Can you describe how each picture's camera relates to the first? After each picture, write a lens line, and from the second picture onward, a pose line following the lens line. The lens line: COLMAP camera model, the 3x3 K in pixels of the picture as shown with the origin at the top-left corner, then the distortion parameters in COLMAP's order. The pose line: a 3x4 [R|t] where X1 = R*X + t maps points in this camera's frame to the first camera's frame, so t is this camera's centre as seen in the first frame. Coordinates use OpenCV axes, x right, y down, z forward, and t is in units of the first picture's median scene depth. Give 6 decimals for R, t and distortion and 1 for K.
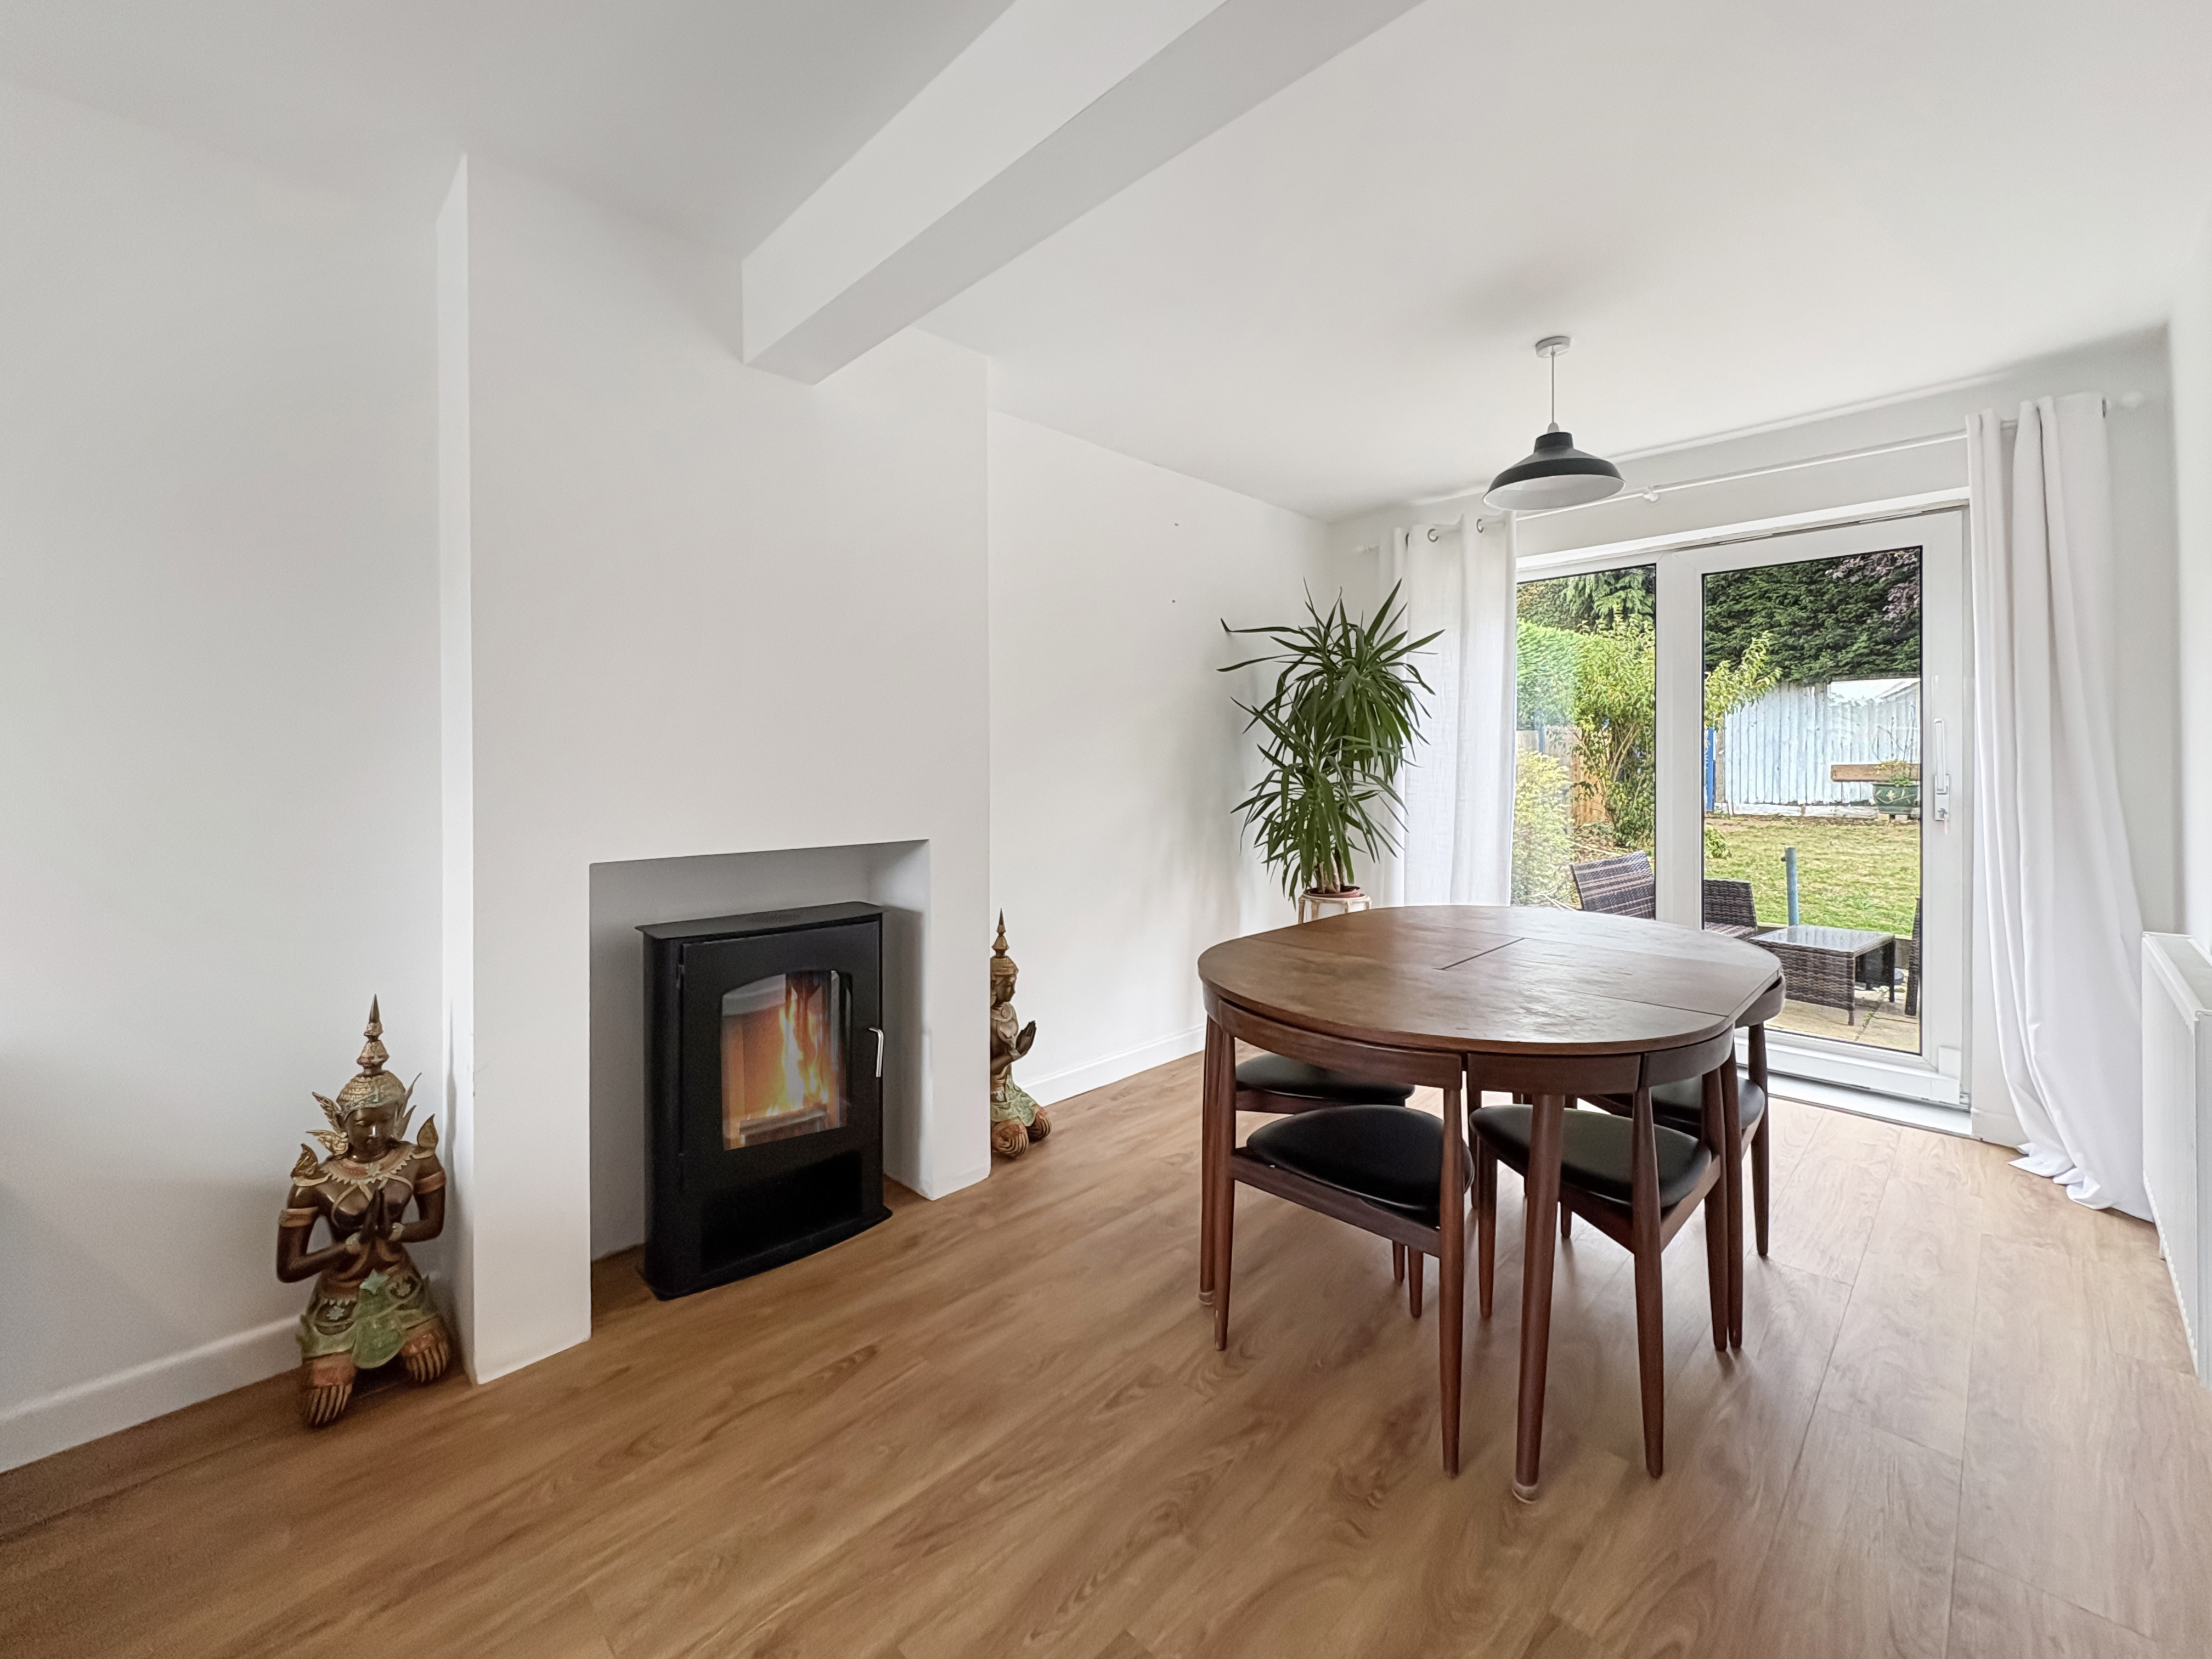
lens RADIAL K [[896.4, 0, 1093.0], [0, 896.4, 790.2], [0, 0, 1]] dist [0.000688, -0.000075]
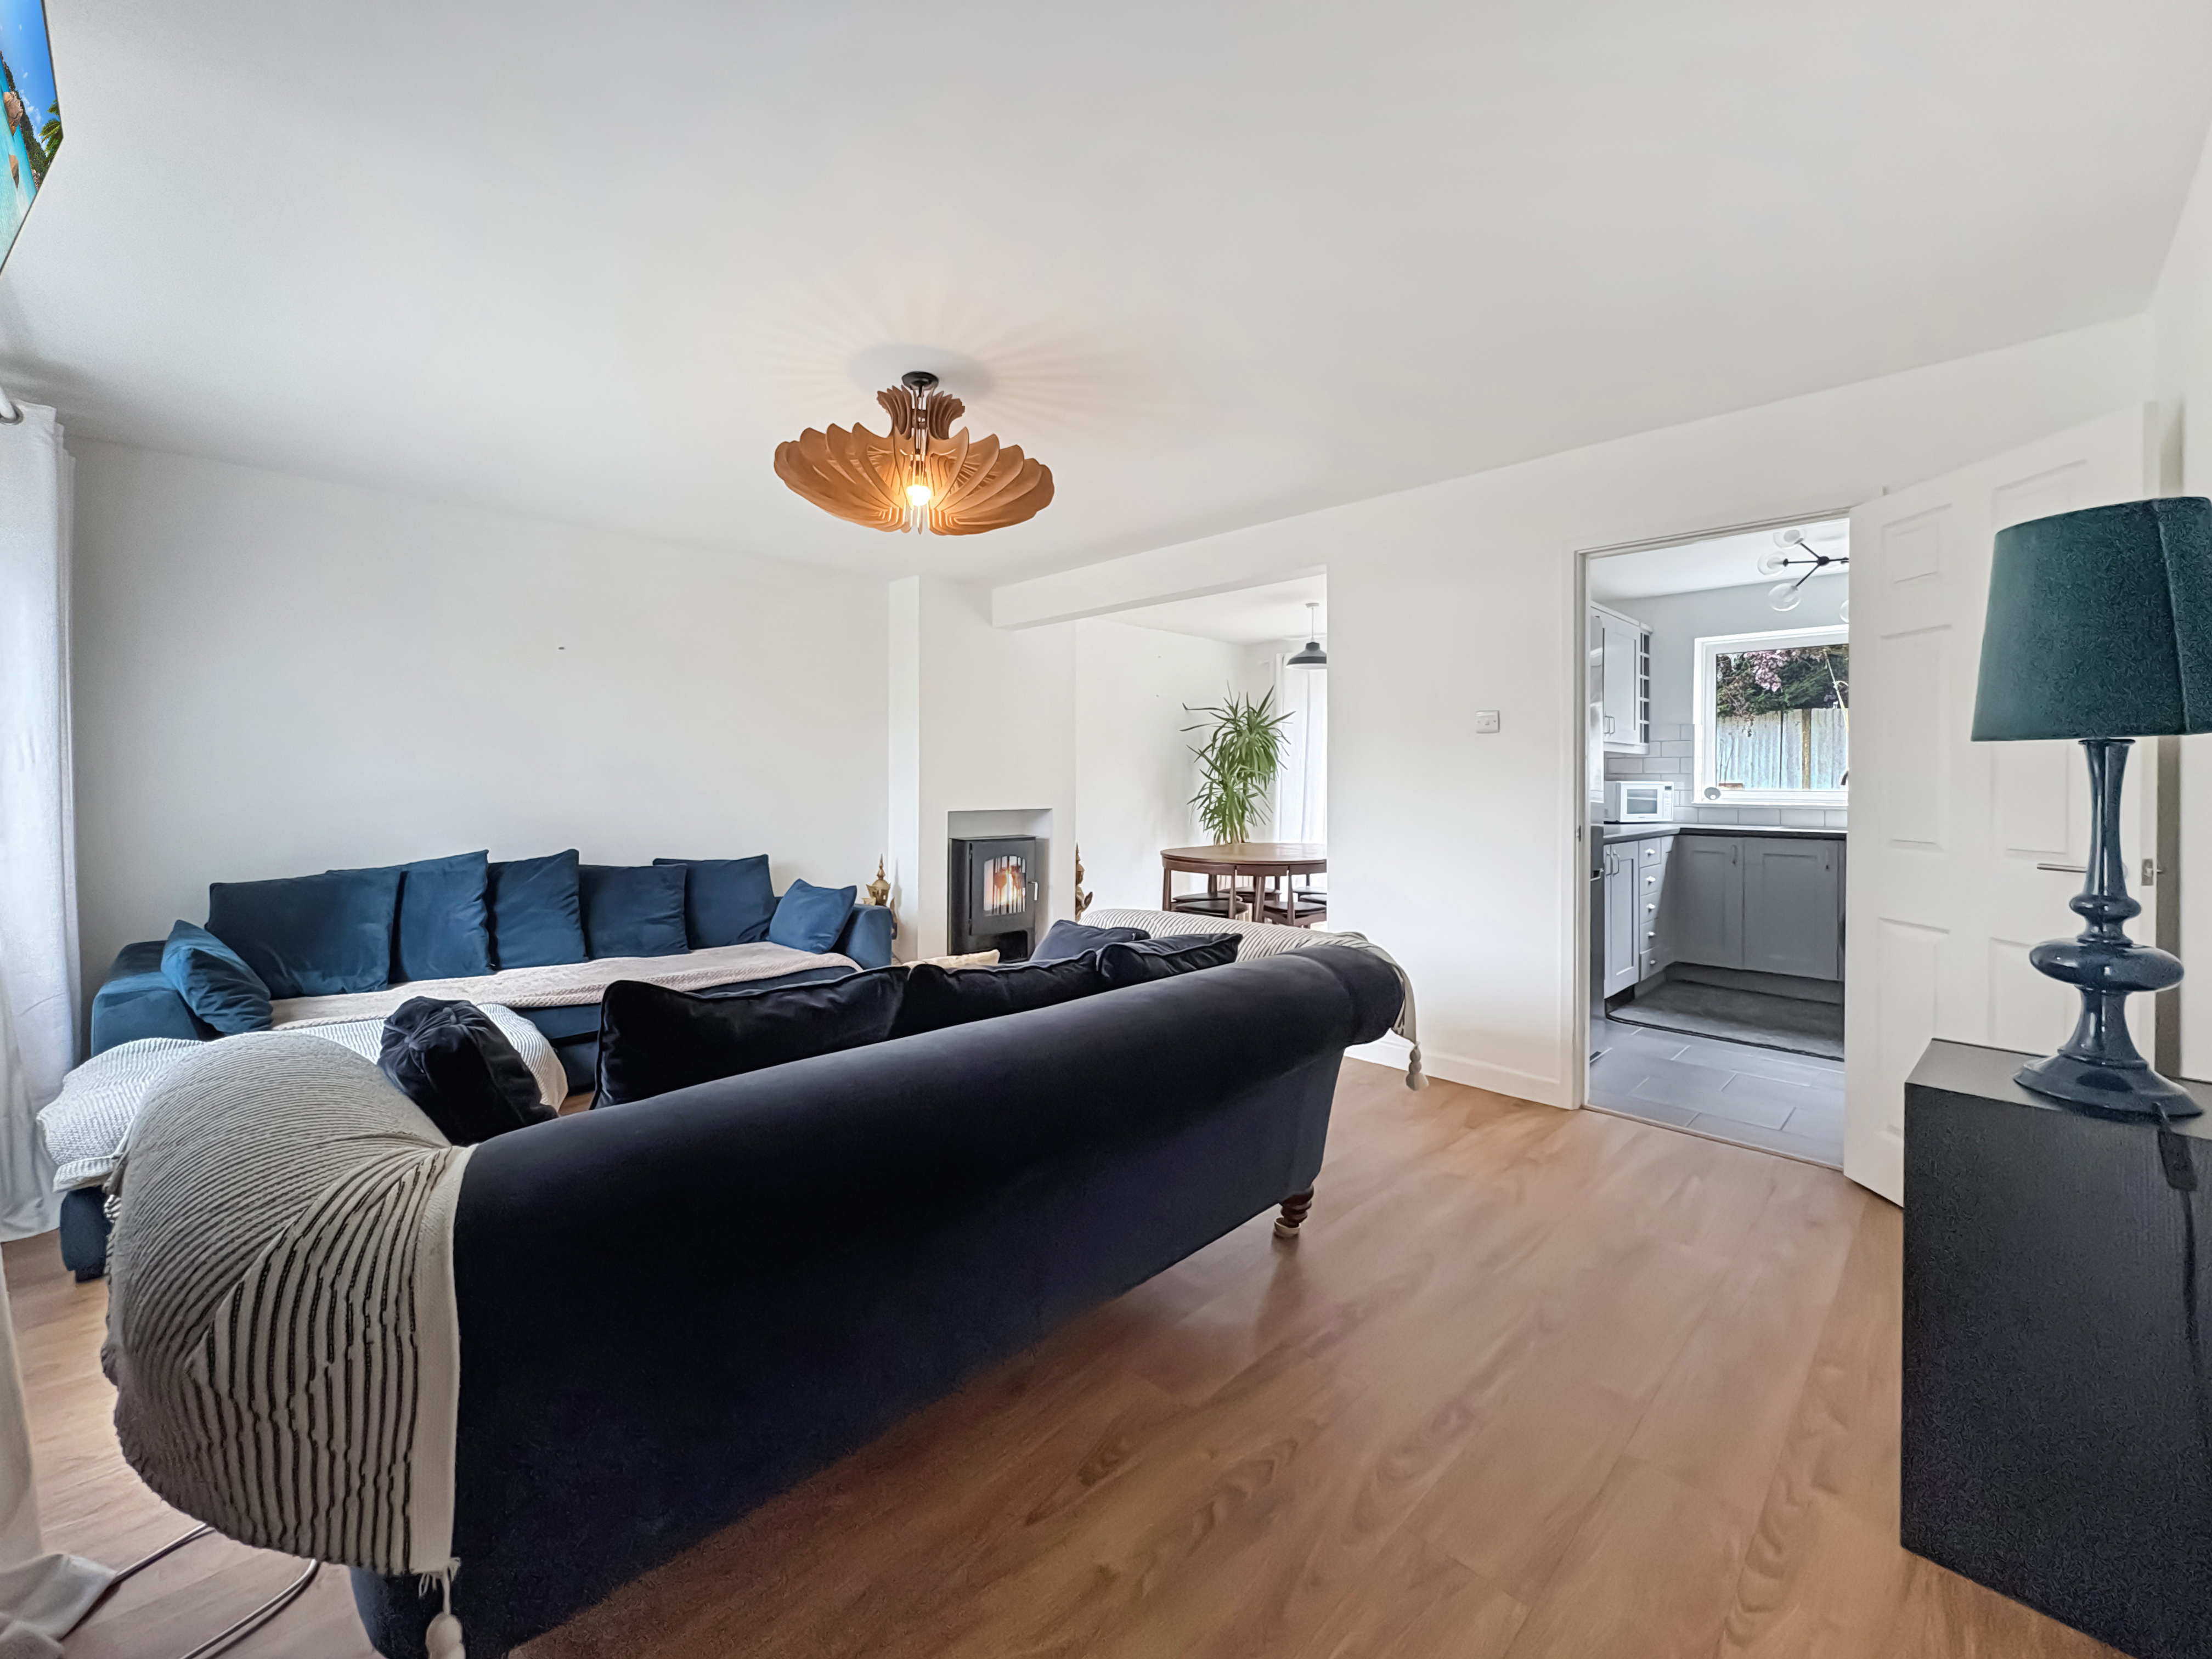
lens RADIAL K [[896.4, 0, 1093.0], [0, 896.4, 790.2], [0, 0, 1]] dist [0.000688, -0.000075]
pose [[0.999941, 0.010391, 0.003012, -0.079466], [-0.010333, 0.999769, -0.018824, 0.049320], [-0.003207, 0.018791, 0.999818, -1.381497]]
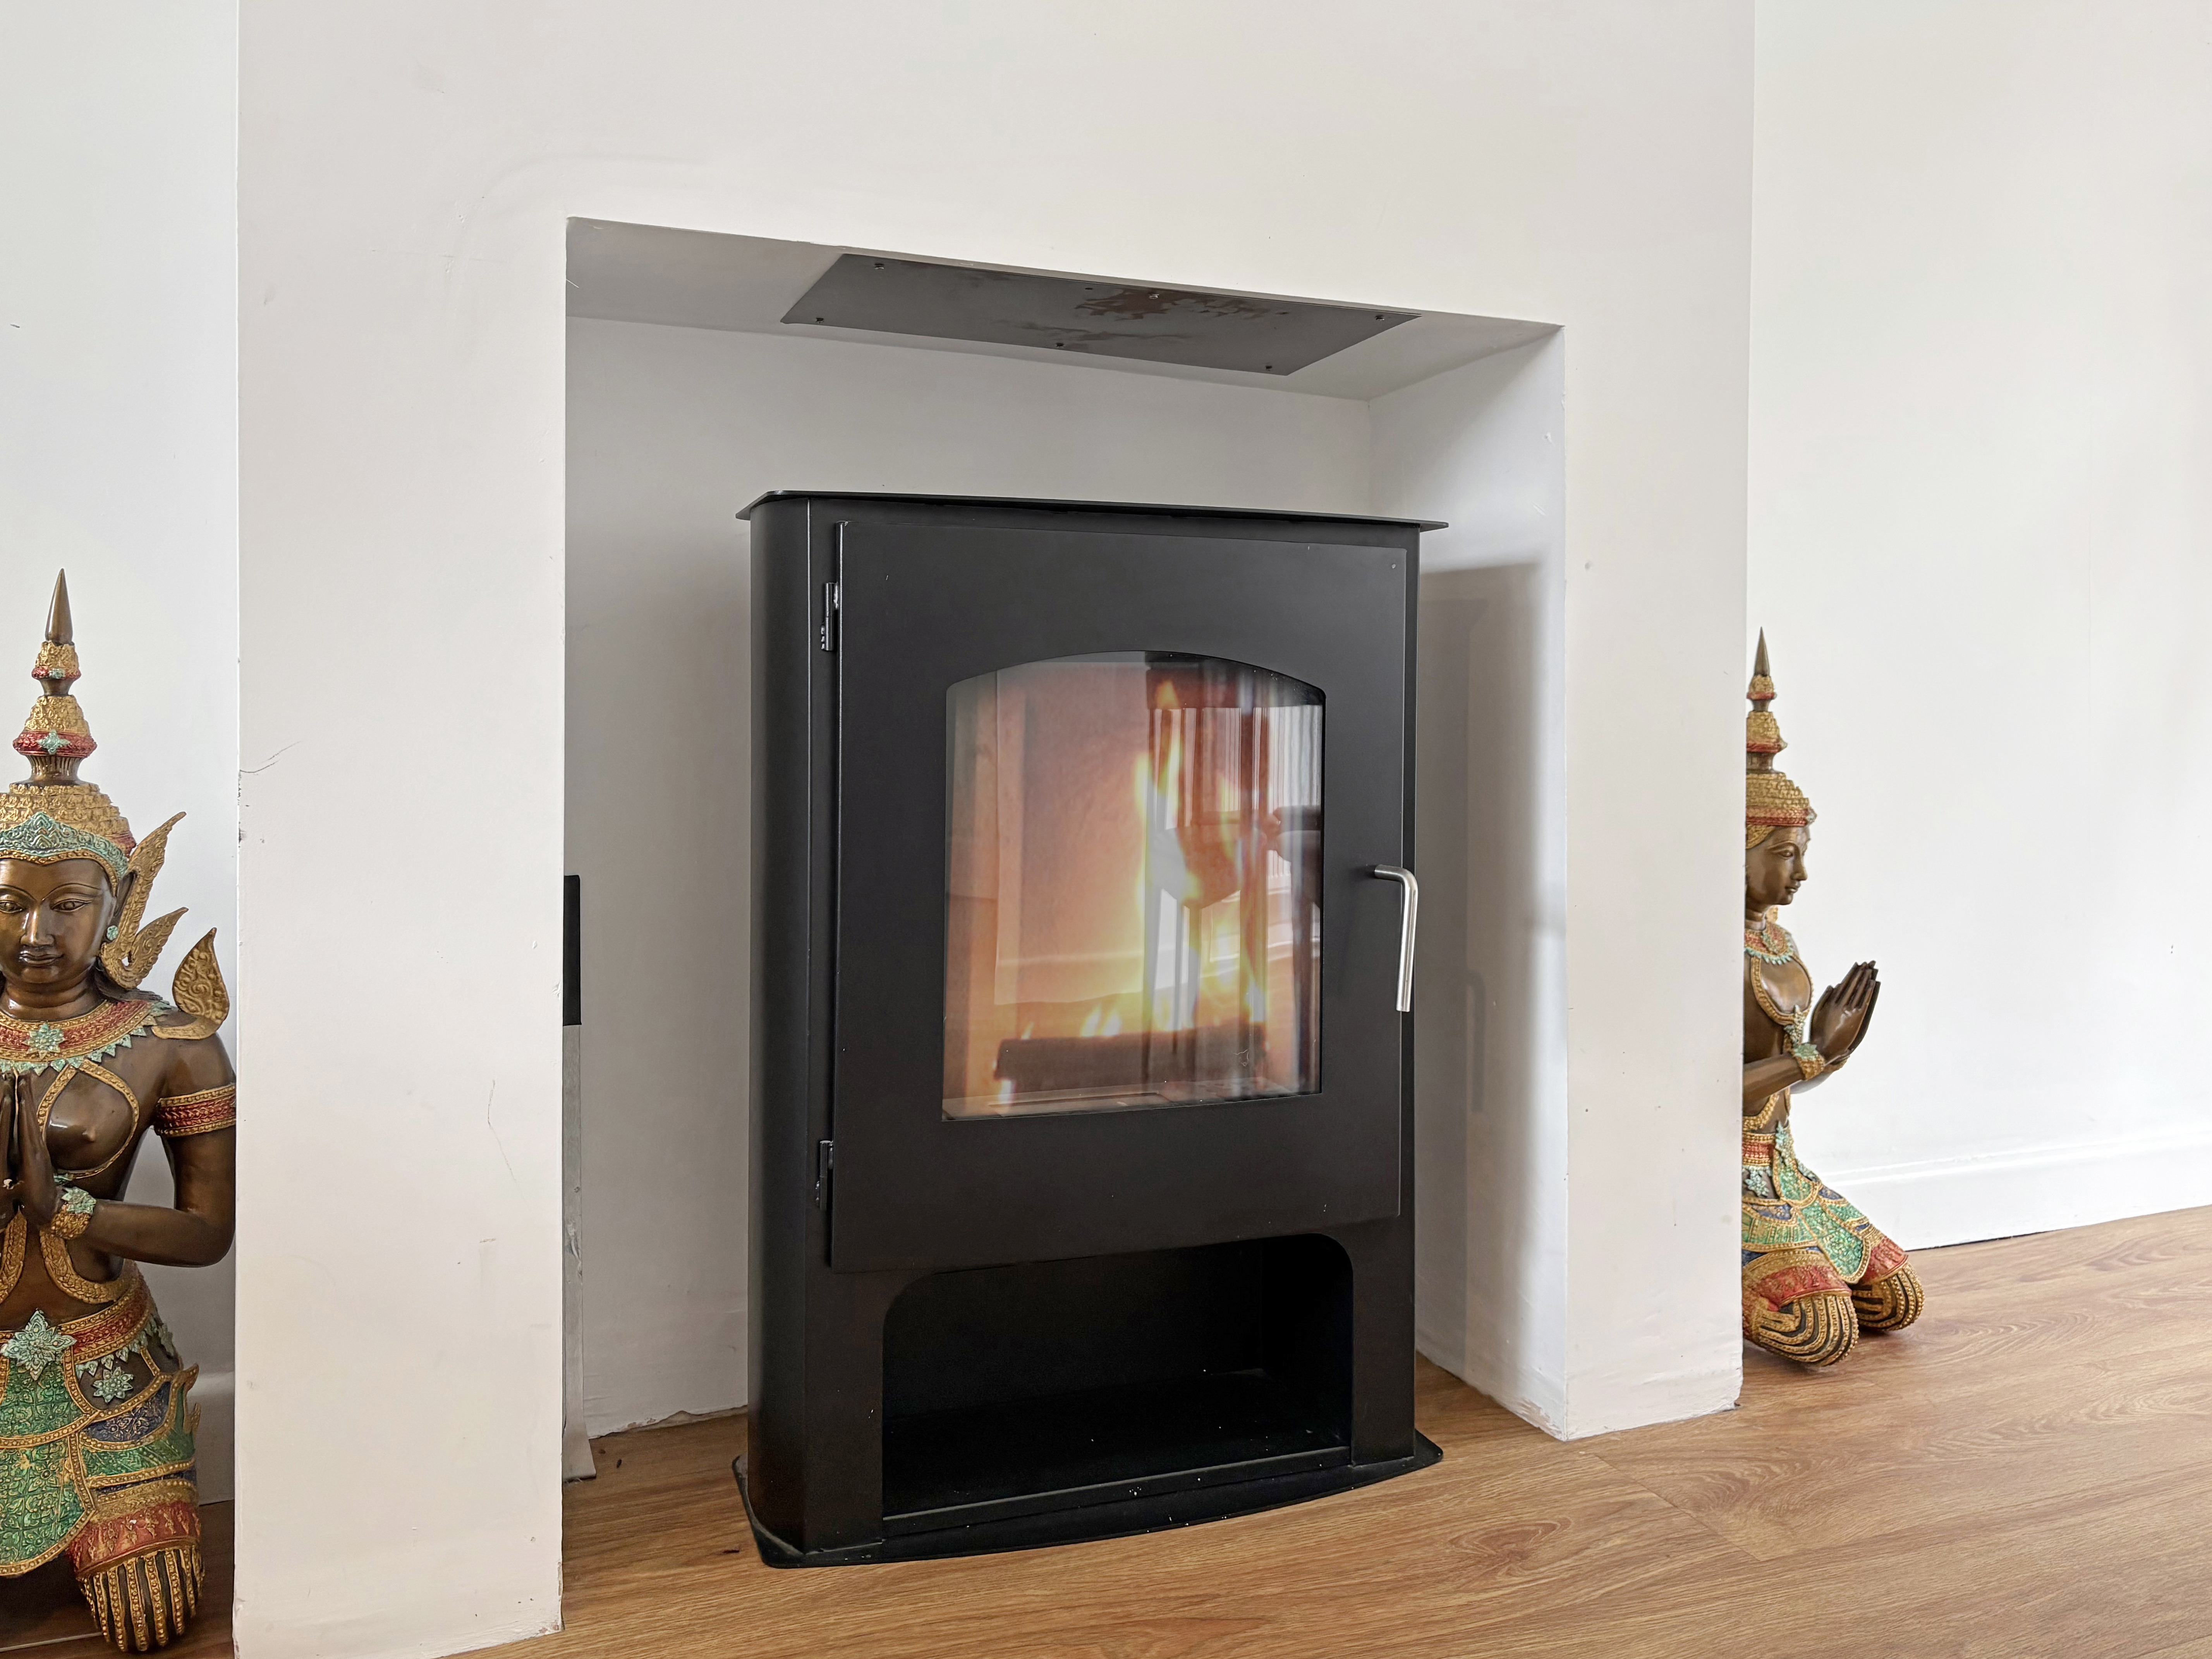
lens RADIAL K [[1566.9, 0, 1106.0], [0, 1566.9, 829.5], [0, 0, 1]] dist [0.006567, 0.000448]
pose [[0.918874, 0.008010, -0.394470, -0.106470], [-0.008263, 0.999965, 0.001057, 0.232324], [0.394465, 0.002288, 0.918908, 0.405369]]
